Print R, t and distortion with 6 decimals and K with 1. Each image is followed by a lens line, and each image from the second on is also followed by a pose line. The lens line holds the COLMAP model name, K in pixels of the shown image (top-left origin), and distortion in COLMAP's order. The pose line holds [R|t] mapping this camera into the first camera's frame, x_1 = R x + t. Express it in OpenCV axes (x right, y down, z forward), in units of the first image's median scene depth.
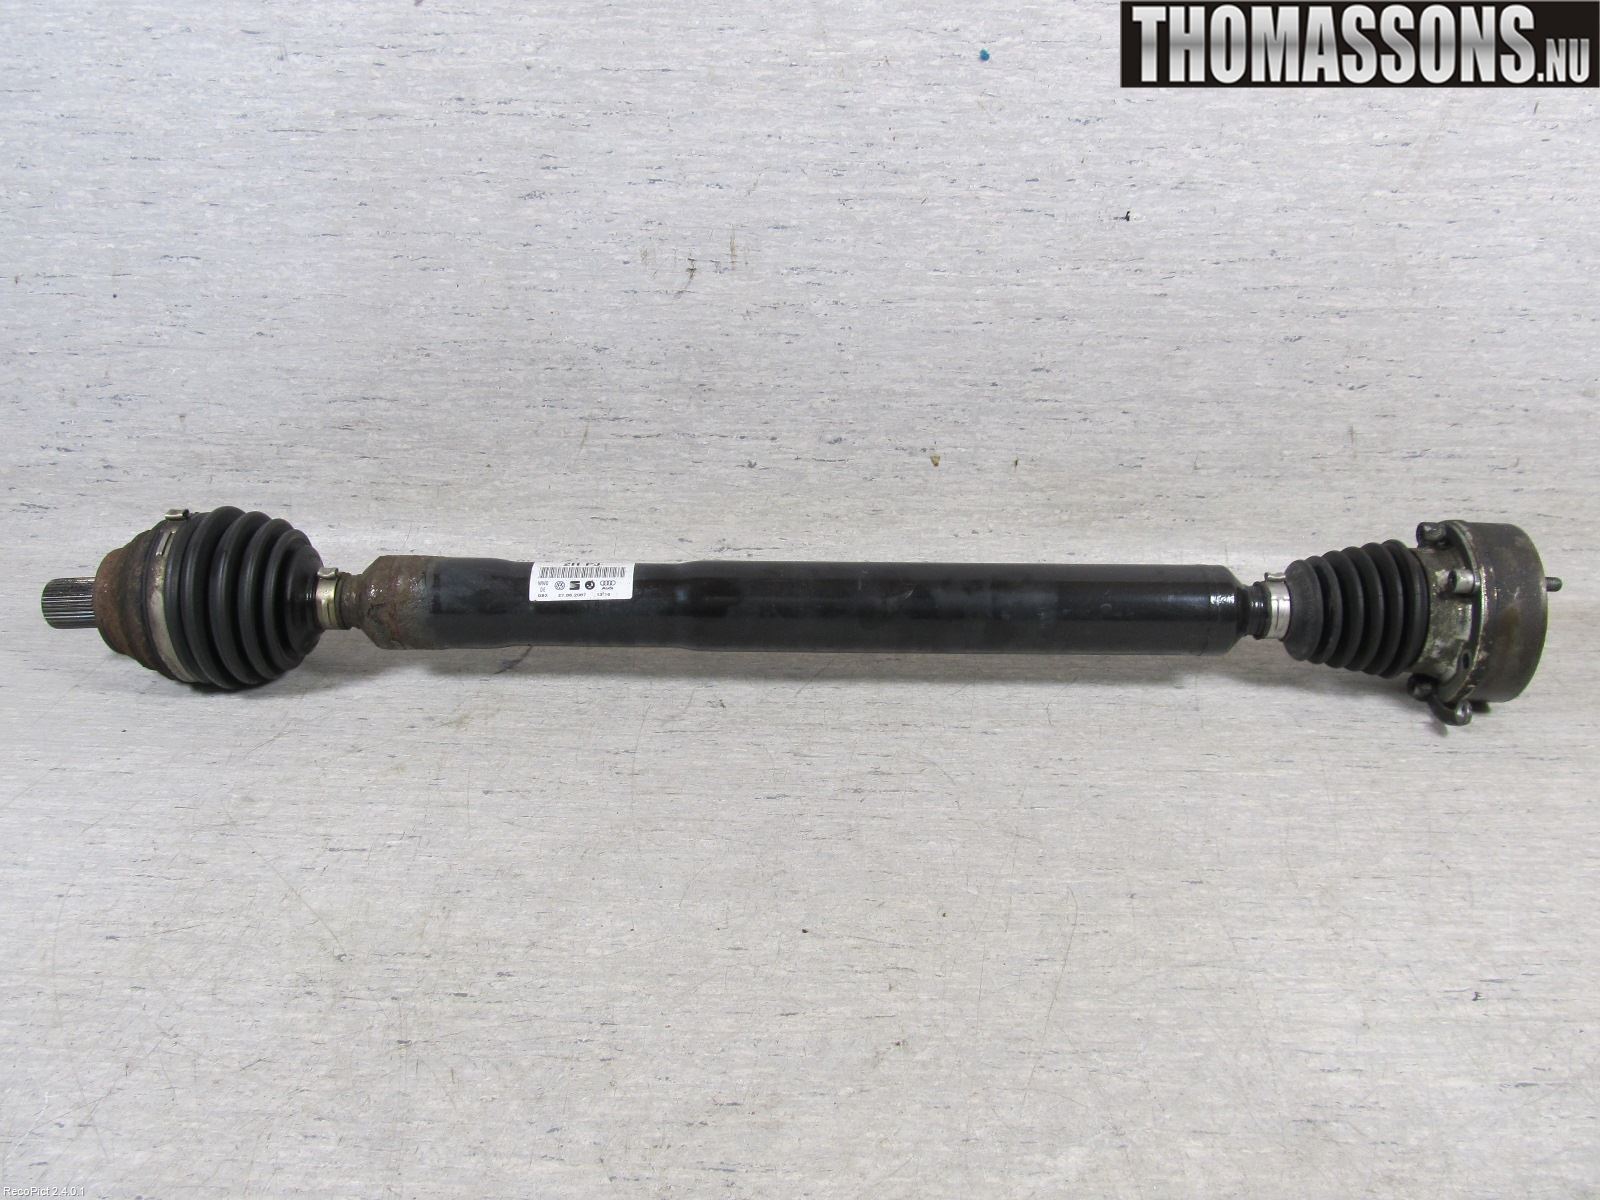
lens RADIAL K [[1315.0, 0, 800.9], [0, 1315.0, 600.8], [0, 0, 1]] dist [-0.061743, 0.017541]
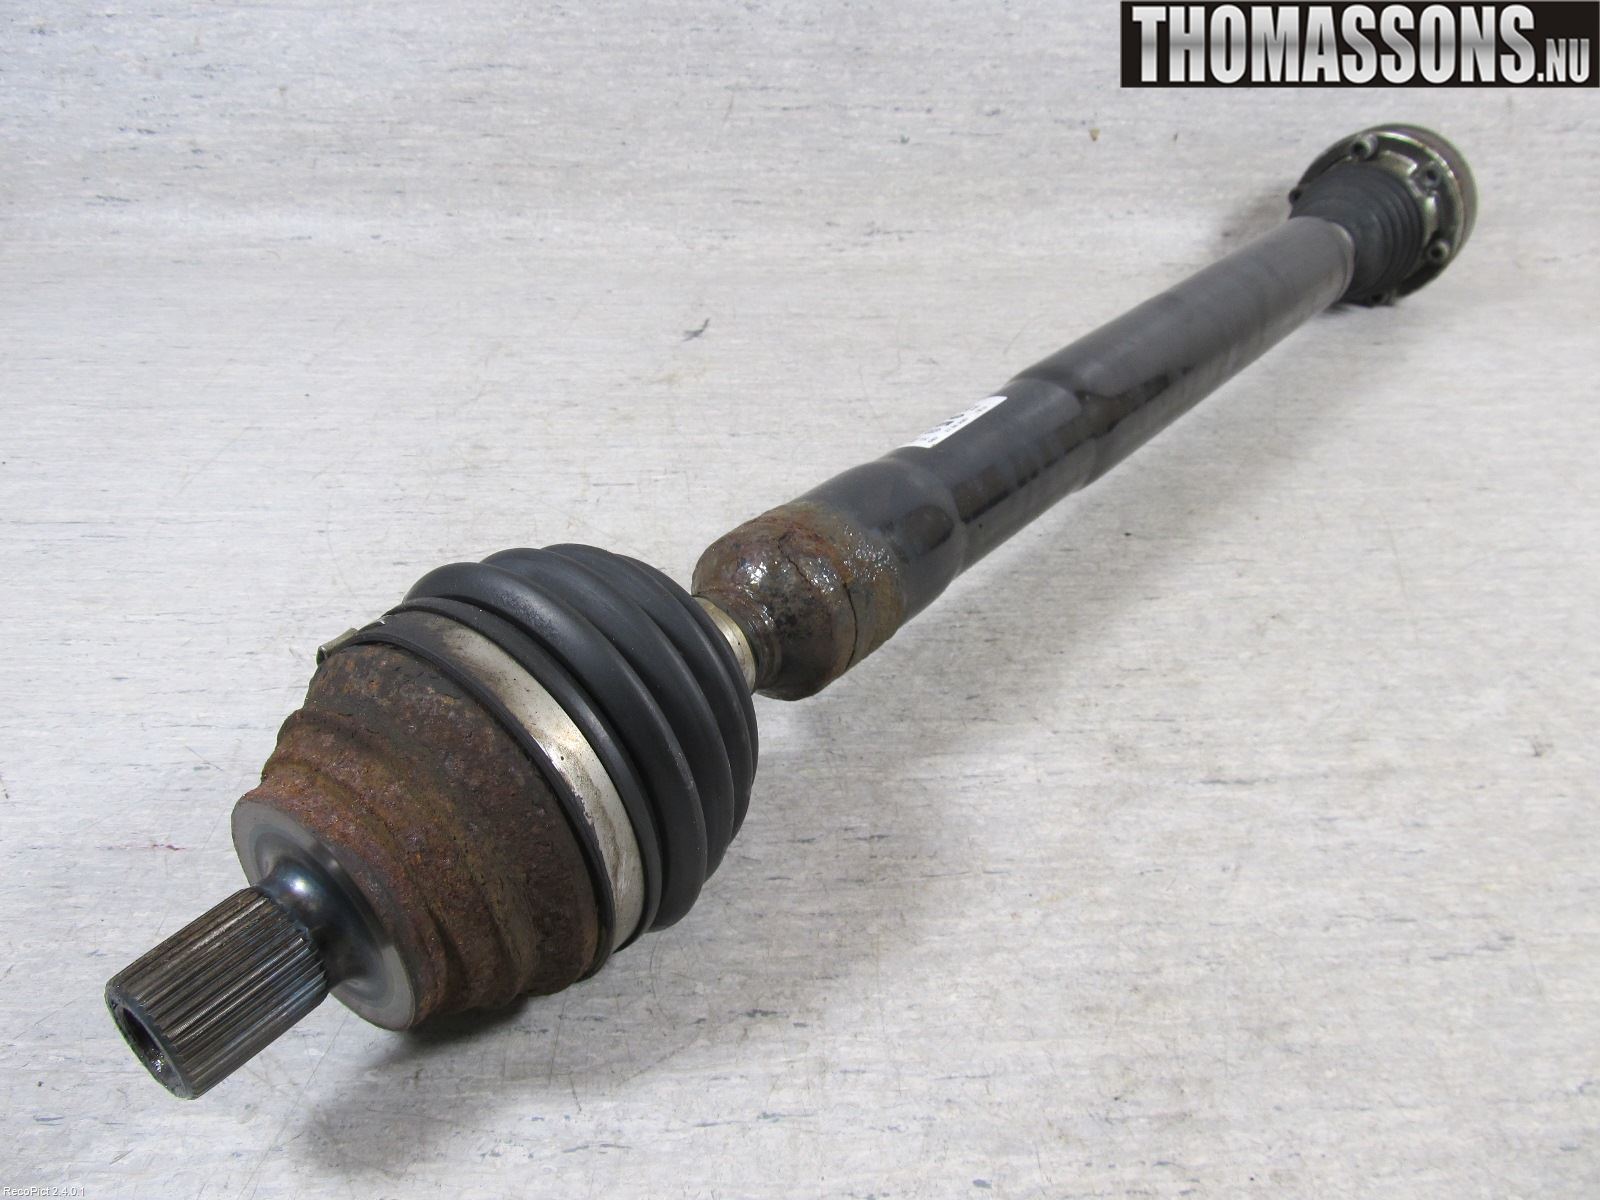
lens RADIAL K [[1315.0, 0, 797.9], [0, 1315.0, 600.0], [0, 0, 1]] dist [-0.061743, 0.017541]
pose [[0.996169, -0.035443, 0.079944, -0.204877], [0.025905, 0.992754, 0.117337, 0.115773], [-0.083523, -0.114817, 0.989869, 0.036080]]
